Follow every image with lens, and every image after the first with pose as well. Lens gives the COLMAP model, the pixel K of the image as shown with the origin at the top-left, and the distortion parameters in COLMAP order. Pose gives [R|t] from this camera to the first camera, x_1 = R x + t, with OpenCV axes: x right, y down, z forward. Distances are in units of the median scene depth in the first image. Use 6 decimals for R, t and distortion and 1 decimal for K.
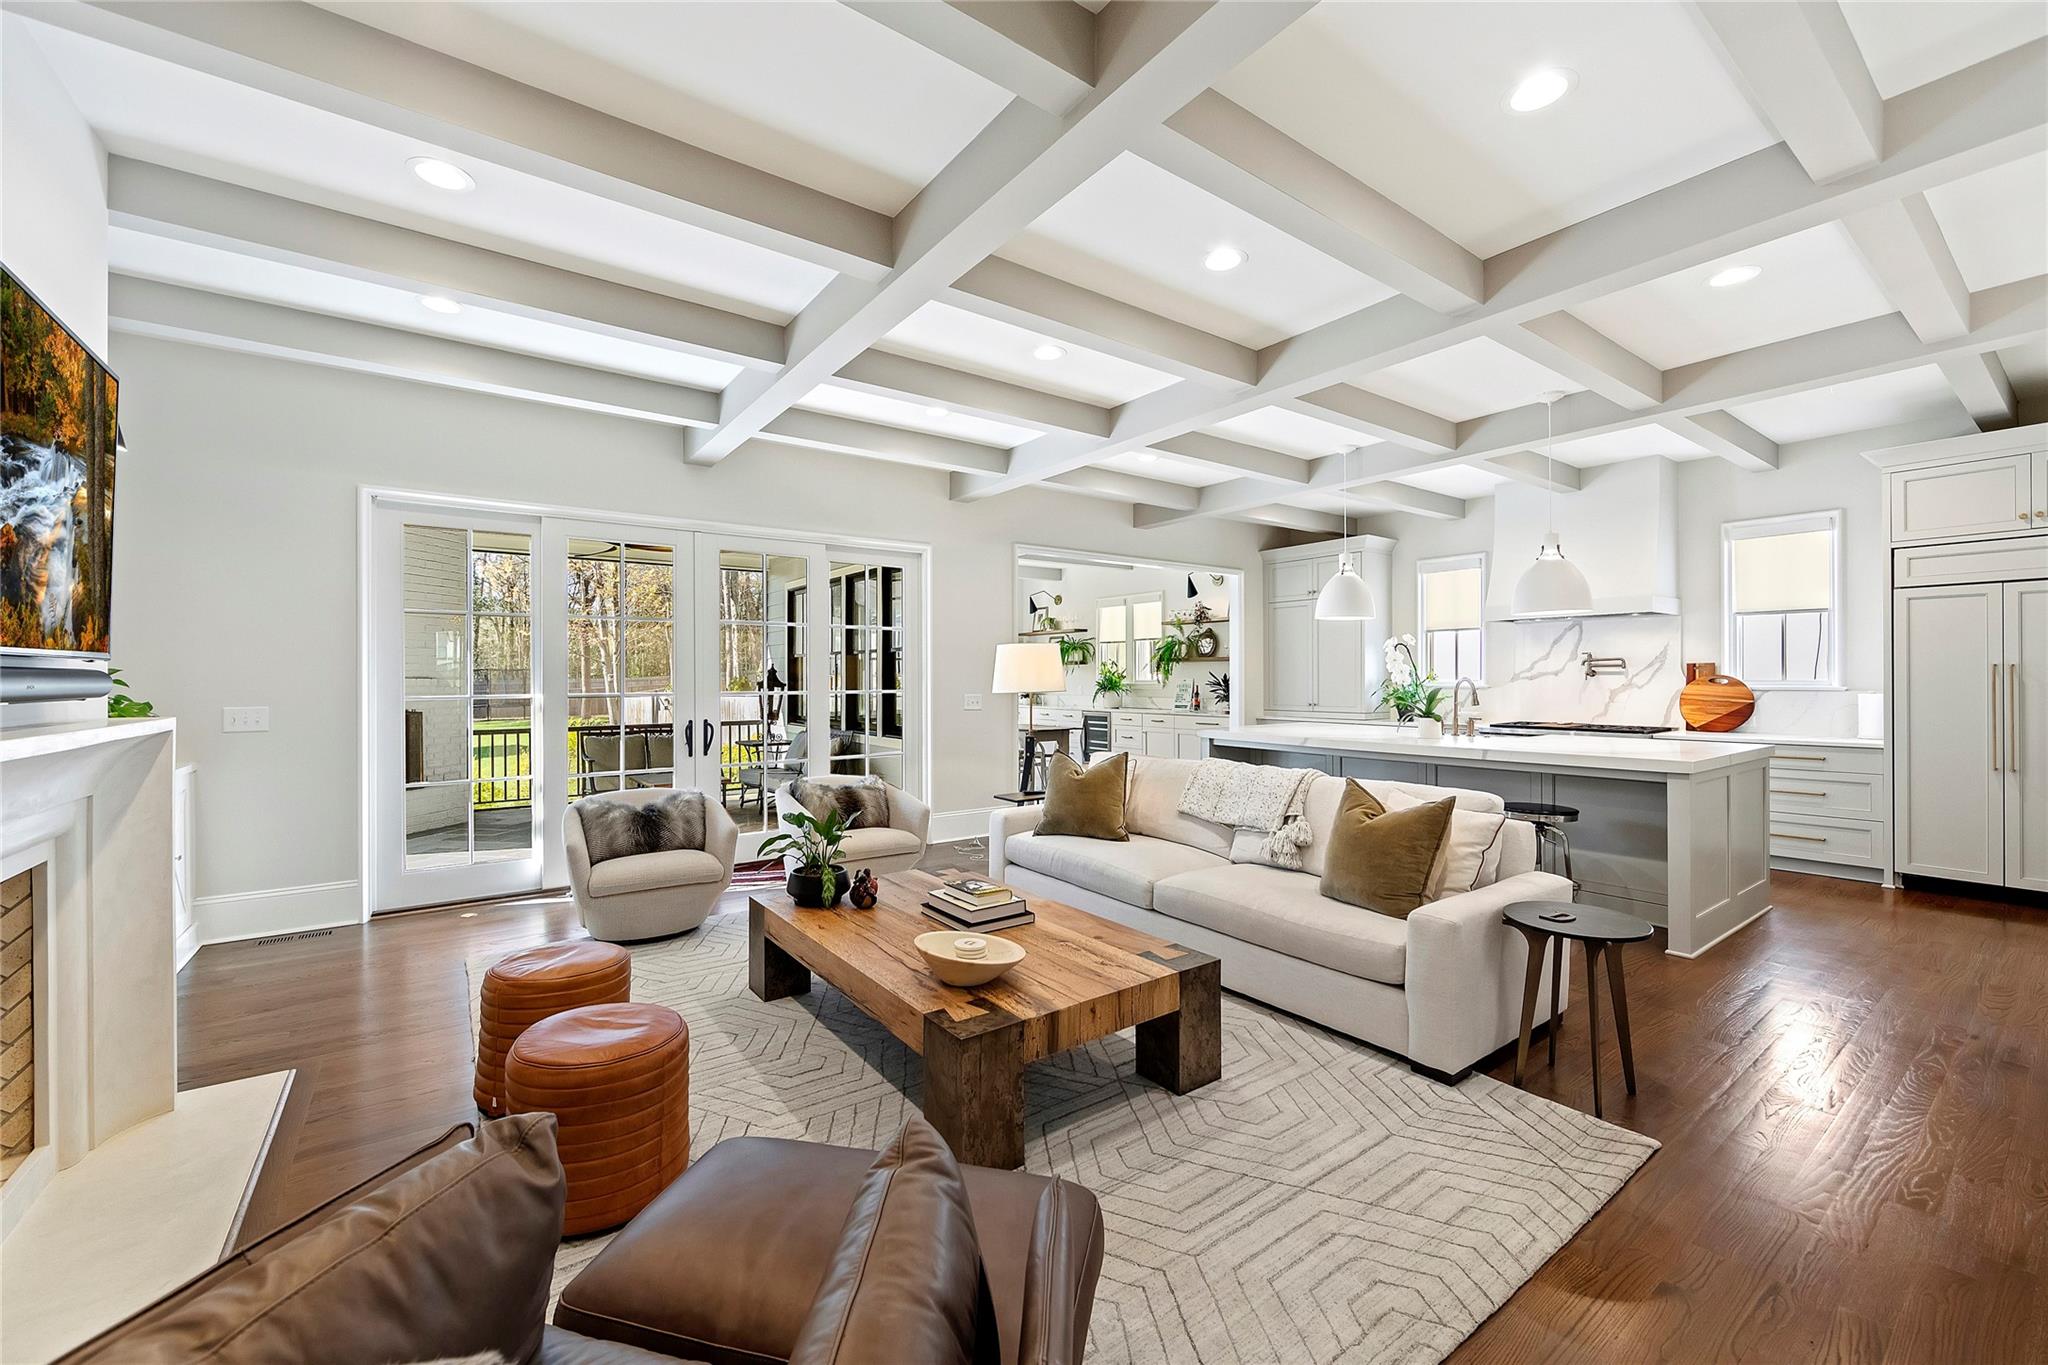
lens RADIAL K [[810.2, 0, 1028.2], [0, 810.2, 679.2], [0, 0, 1]] dist [-0.001486, -0.000608]
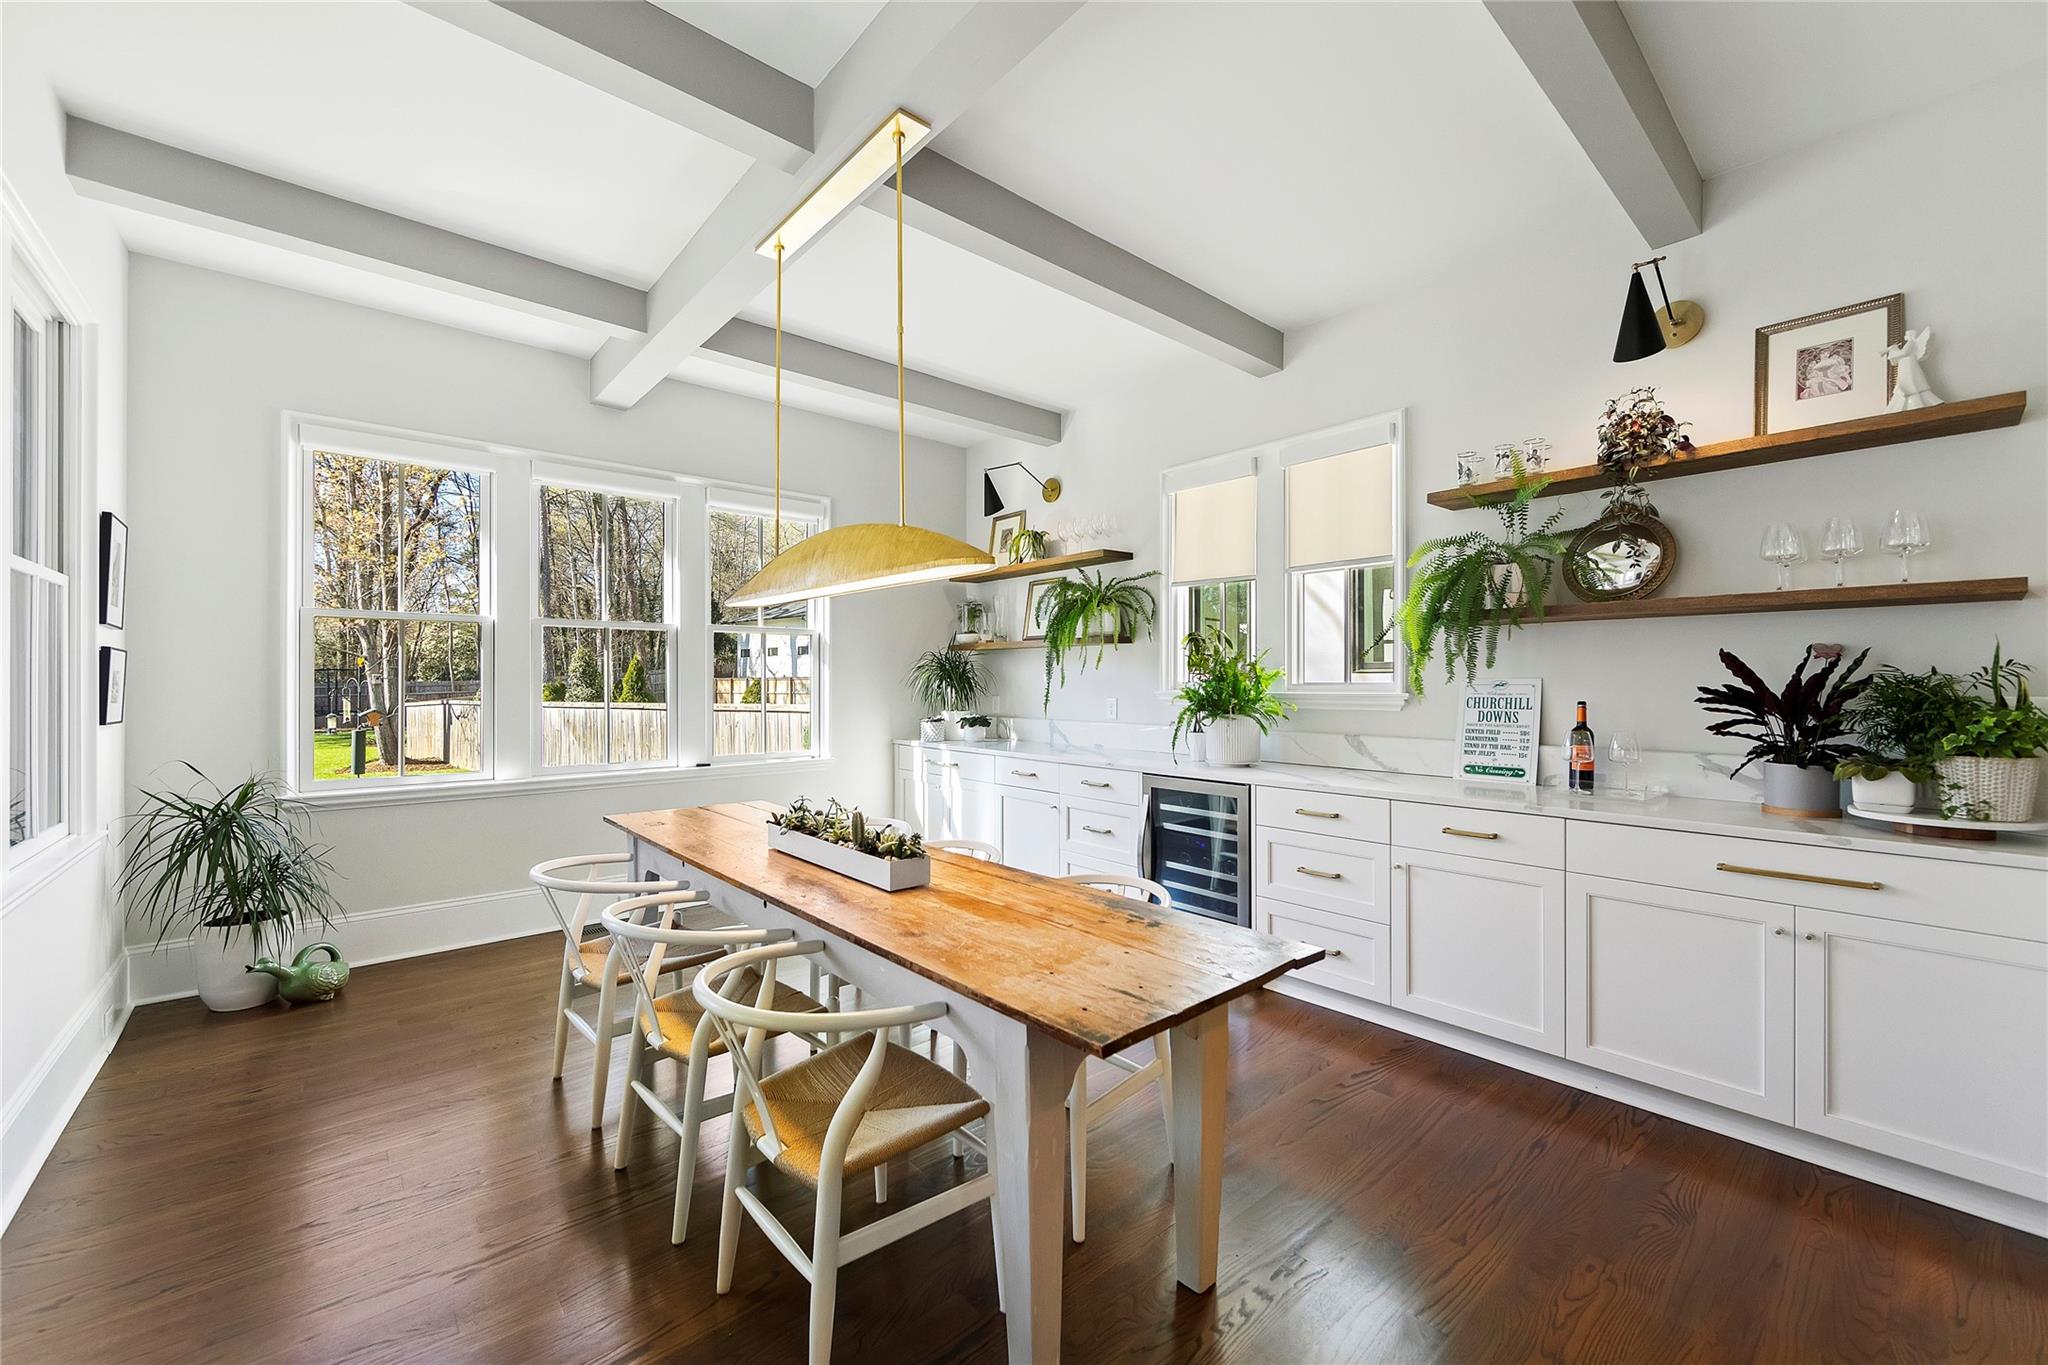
lens RADIAL K [[810.2, 0, 1026.0], [0, 810.2, 683.0], [0, 0, 1]] dist [-0.001486, -0.000608]
pose [[0.996554, 0.003449, 0.082878, -0.010878], [-0.003342, 0.999993, -0.001427, 0.001494], [-0.082882, 0.001145, 0.996559, 0.659455]]
